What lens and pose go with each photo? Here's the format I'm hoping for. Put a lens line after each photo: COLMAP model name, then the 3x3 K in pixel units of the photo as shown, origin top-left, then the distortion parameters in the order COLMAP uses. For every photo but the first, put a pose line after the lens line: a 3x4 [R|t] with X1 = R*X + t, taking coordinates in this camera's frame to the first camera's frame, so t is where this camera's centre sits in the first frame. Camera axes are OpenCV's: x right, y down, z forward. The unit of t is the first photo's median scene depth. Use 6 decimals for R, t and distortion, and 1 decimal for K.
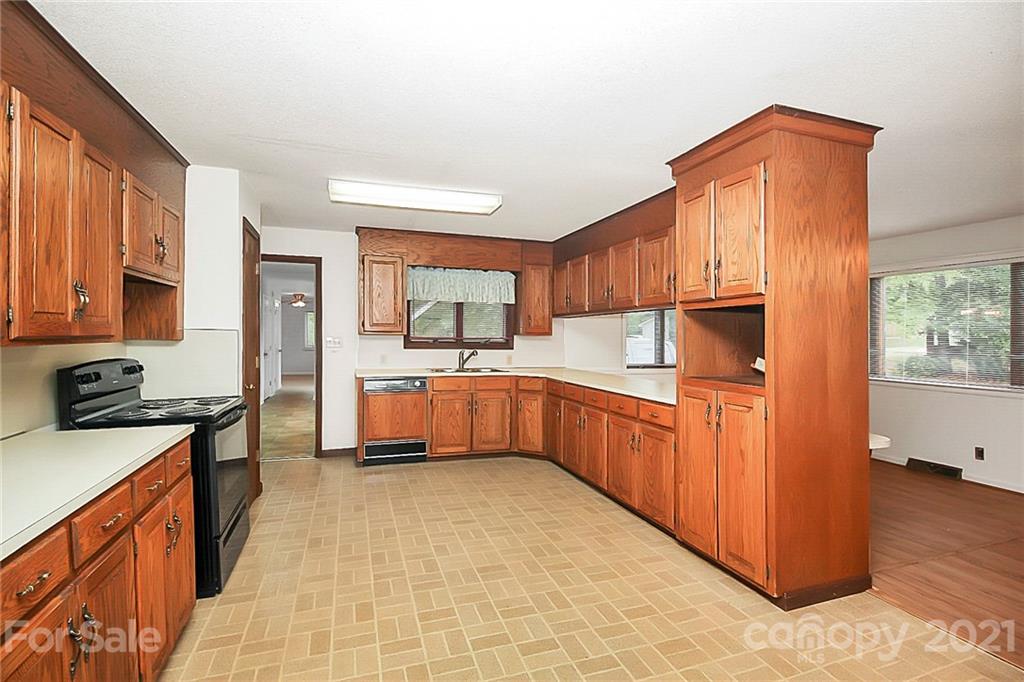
lens RADIAL K [[473.4, 0, 511.1], [0, 473.4, 335.3], [0, 0, 1]] dist [-0.001304, -0.001023]
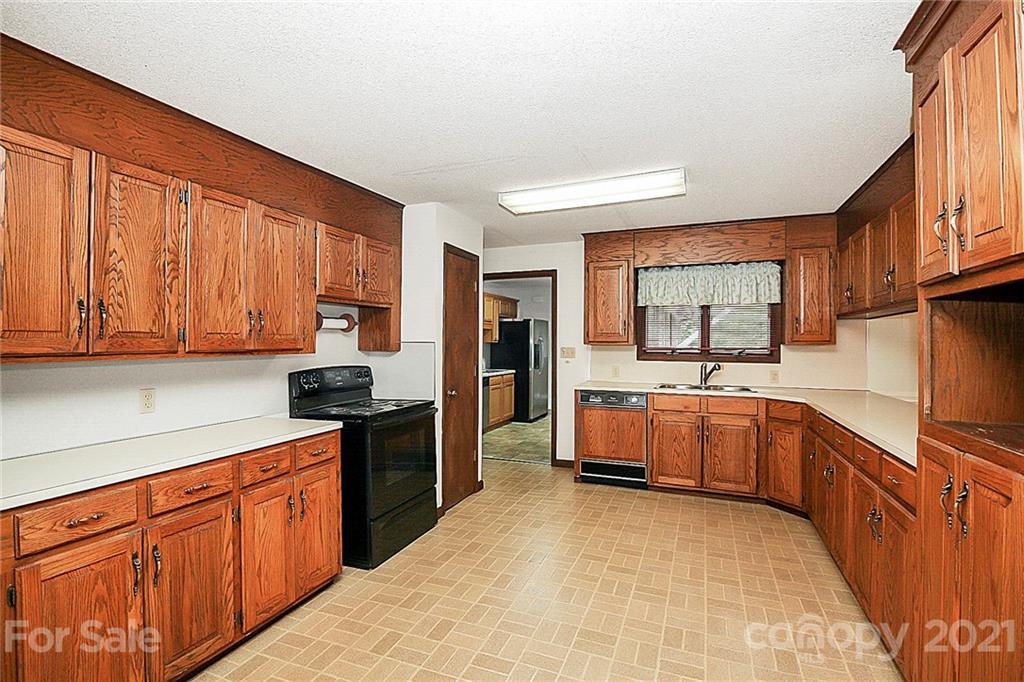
lens RADIAL K [[486.9, 0, 514.1], [0, 486.9, 340.0], [0, 0, 1]] dist [0.000280, -0.000653]
pose [[0.765083, -0.012438, -0.643812, 0.222595], [0.006516, 0.999912, -0.011574, -0.001375], [0.643899, 0.004659, 0.765096, 0.155845]]
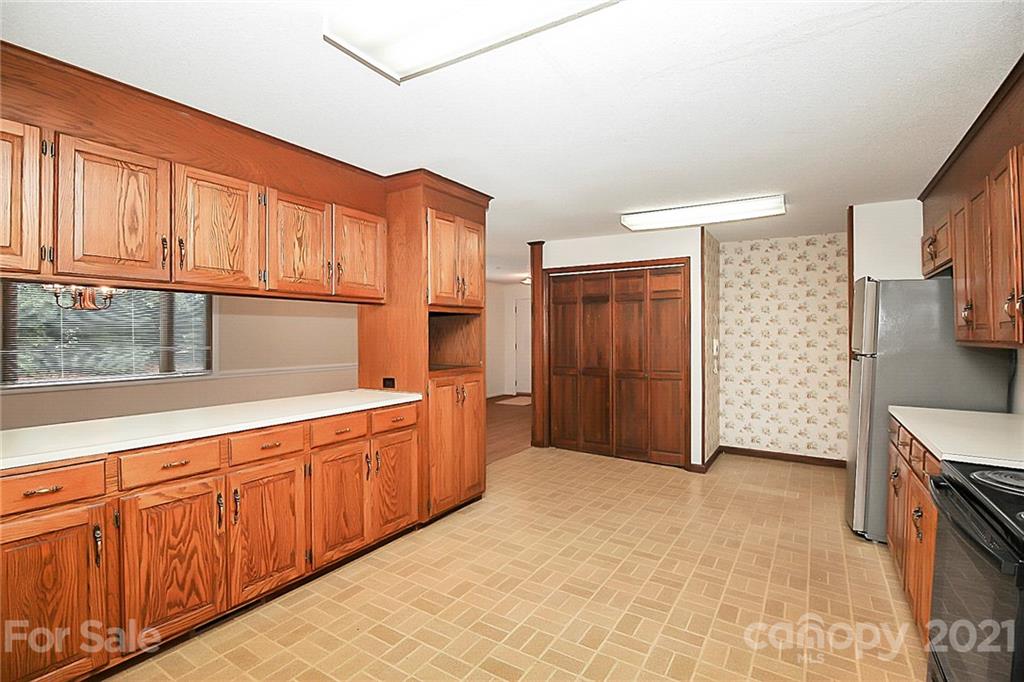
lens RADIAL K [[479.9, 0, 510.9], [0, 479.9, 336.4], [0, 0, 1]] dist [0.000531, -0.000727]
pose [[-0.625228, -0.010141, 0.780376, -0.393275], [-0.004912, 0.999947, 0.009059, -0.003375], [-0.780427, 0.001830, -0.625245, 0.968846]]
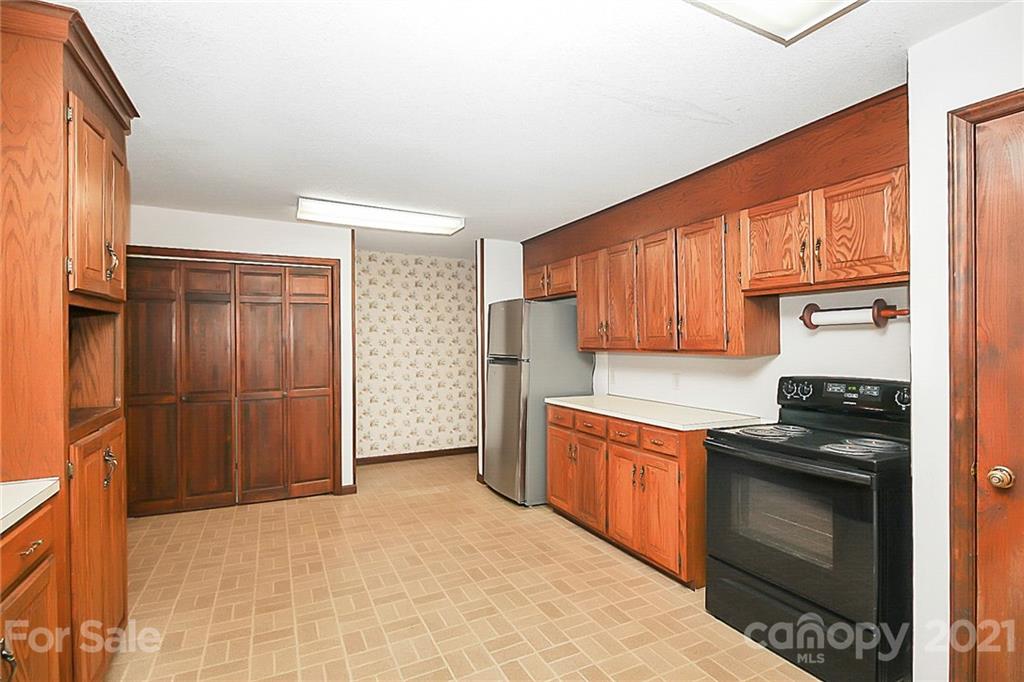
lens RADIAL K [[479.9, 0, 510.9], [0, 479.9, 336.4], [0, 0, 1]] dist [0.000531, -0.000727]
pose [[-0.990688, -0.006129, -0.136016, -0.035458], [-0.005024, 0.999952, -0.008464, -0.009863], [0.136061, -0.007702, -0.990670, 1.001784]]
